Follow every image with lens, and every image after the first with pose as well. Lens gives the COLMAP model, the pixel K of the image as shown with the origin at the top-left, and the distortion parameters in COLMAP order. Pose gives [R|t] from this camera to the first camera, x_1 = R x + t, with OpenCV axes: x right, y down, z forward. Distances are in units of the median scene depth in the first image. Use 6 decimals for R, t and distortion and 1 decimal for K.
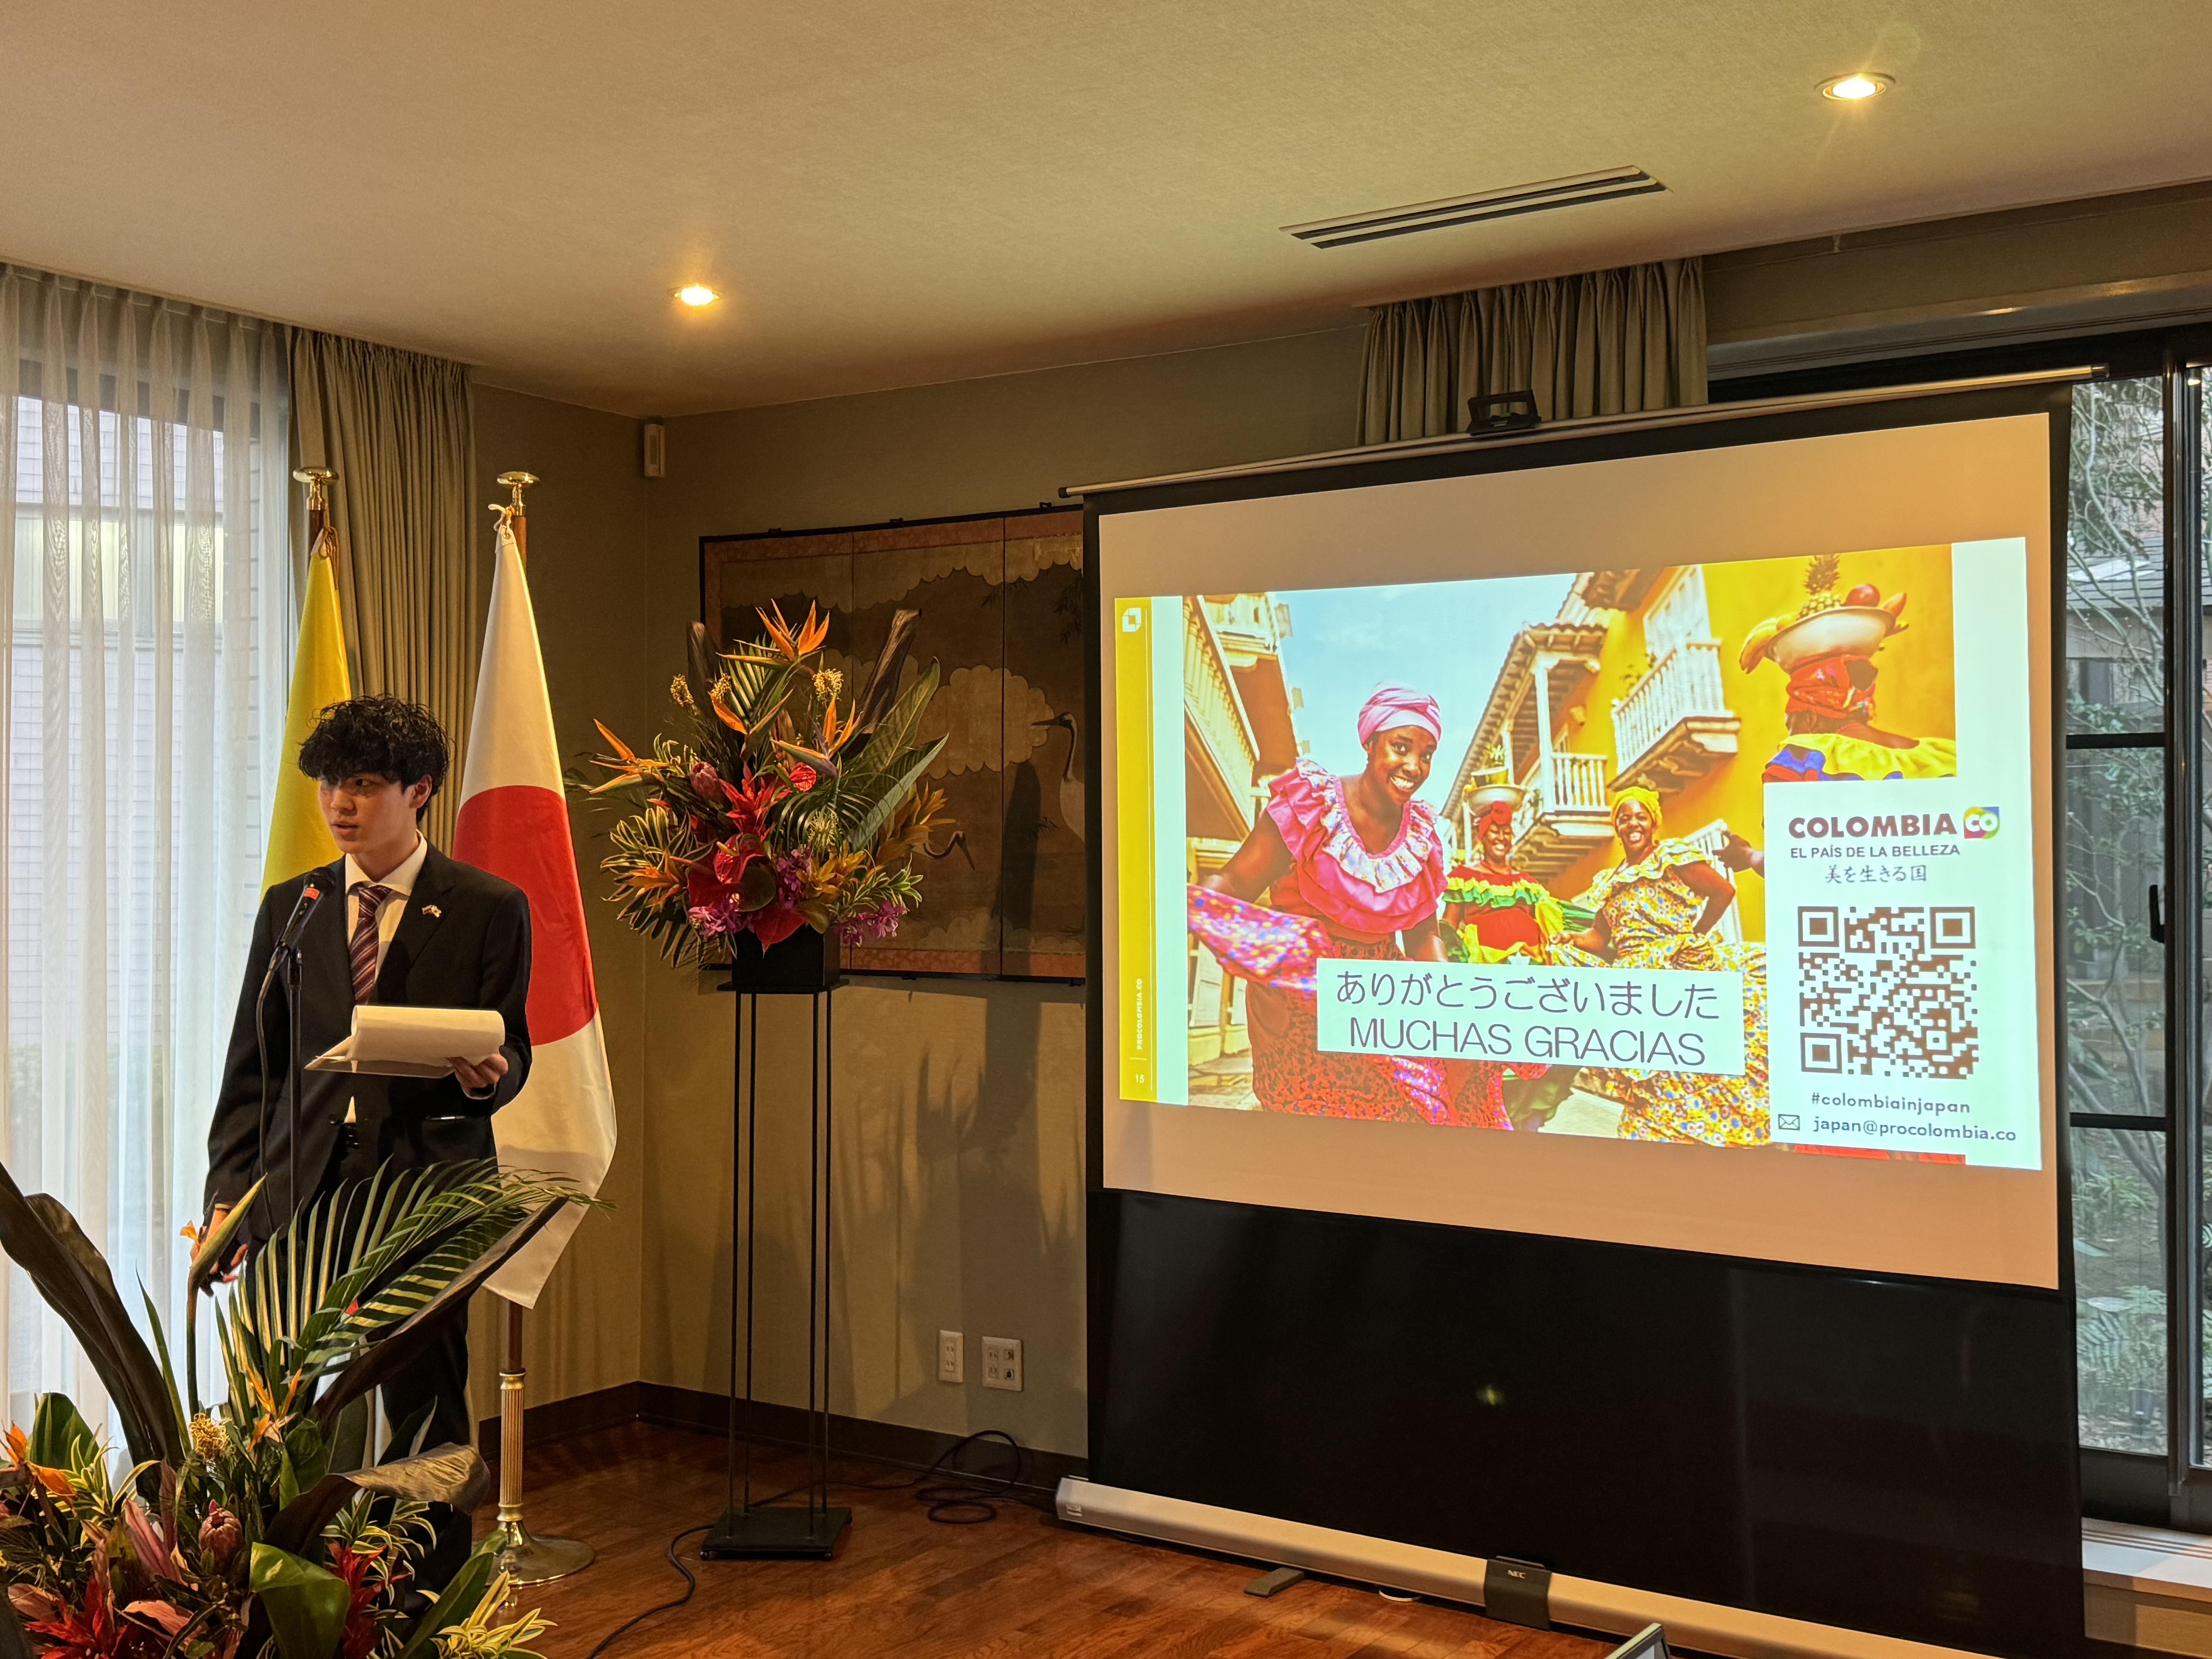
lens RADIAL K [[2394.4, 0, 1106.0], [0, 2394.4, 829.5], [0, 0, 1]] dist [0.237917, -0.022805]
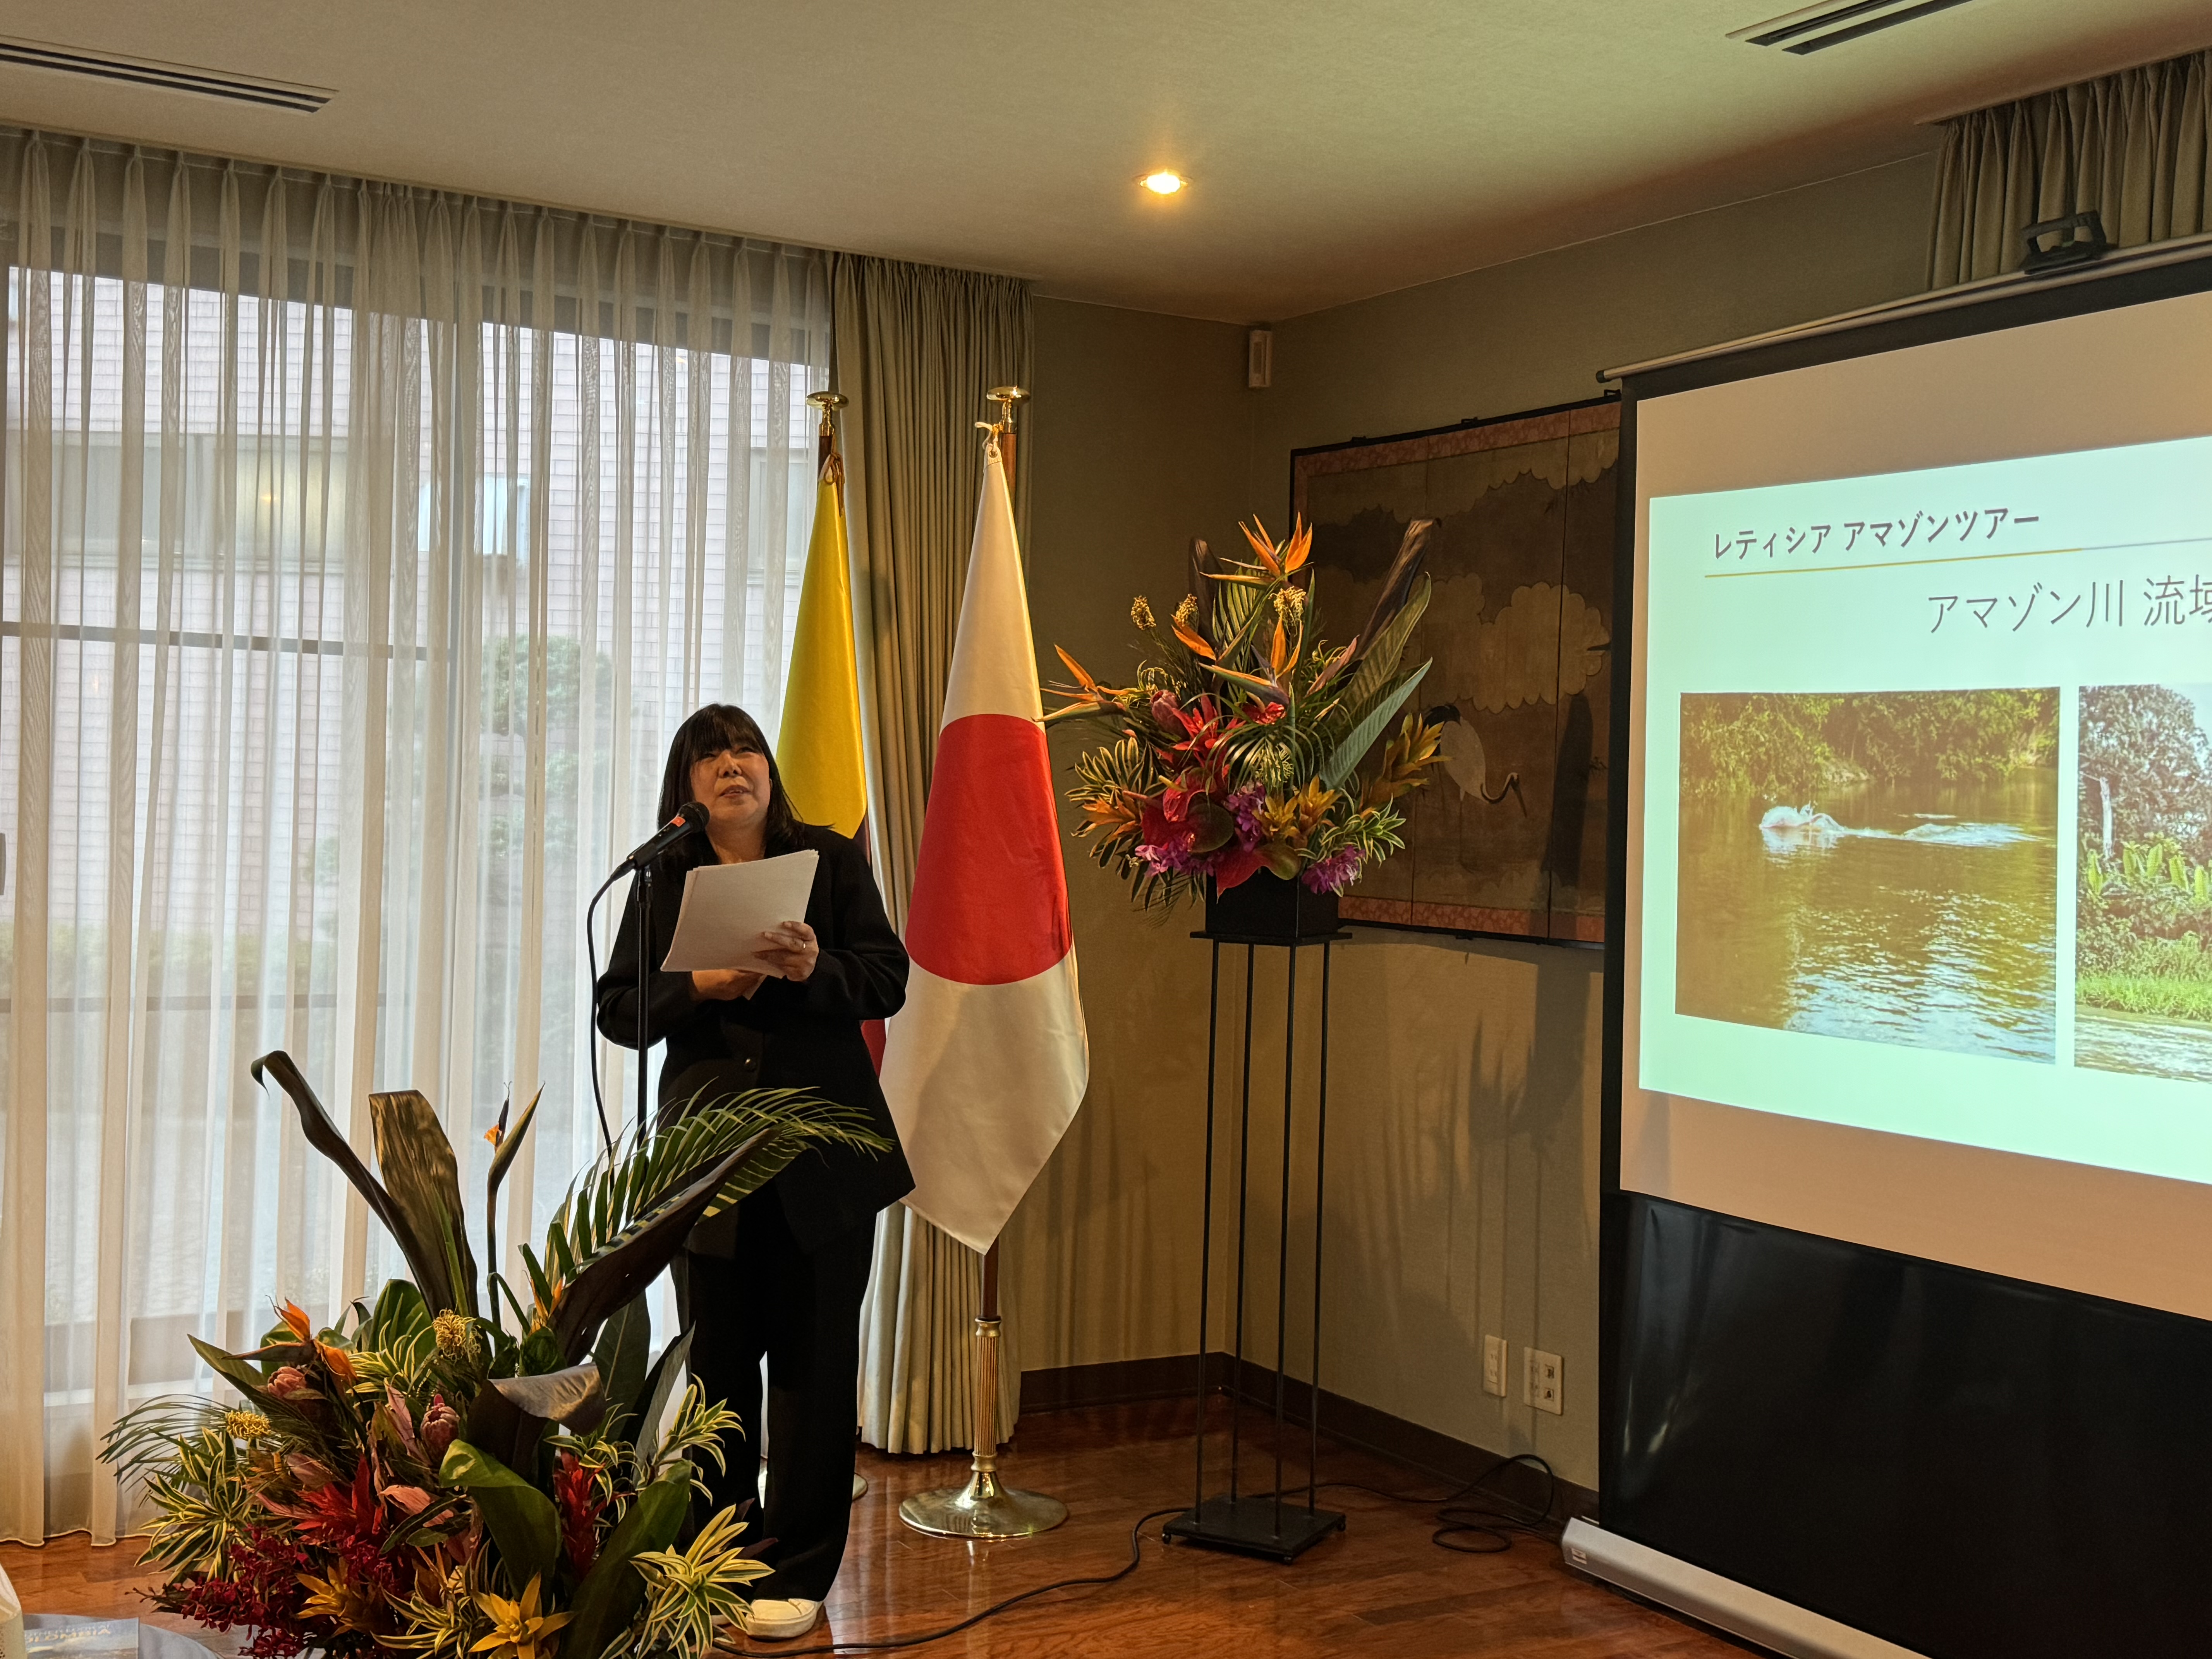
lens RADIAL K [[2587.6, 0, 1106.0], [0, 2587.6, 829.5], [0, 0, 1]] dist [0.299199, -0.490145]
pose [[0.915748, 0.027167, -0.400833, 0.202043], [-0.020497, 0.999571, 0.020919, 0.005027], [0.401229, -0.010941, 0.915912, 0.071662]]
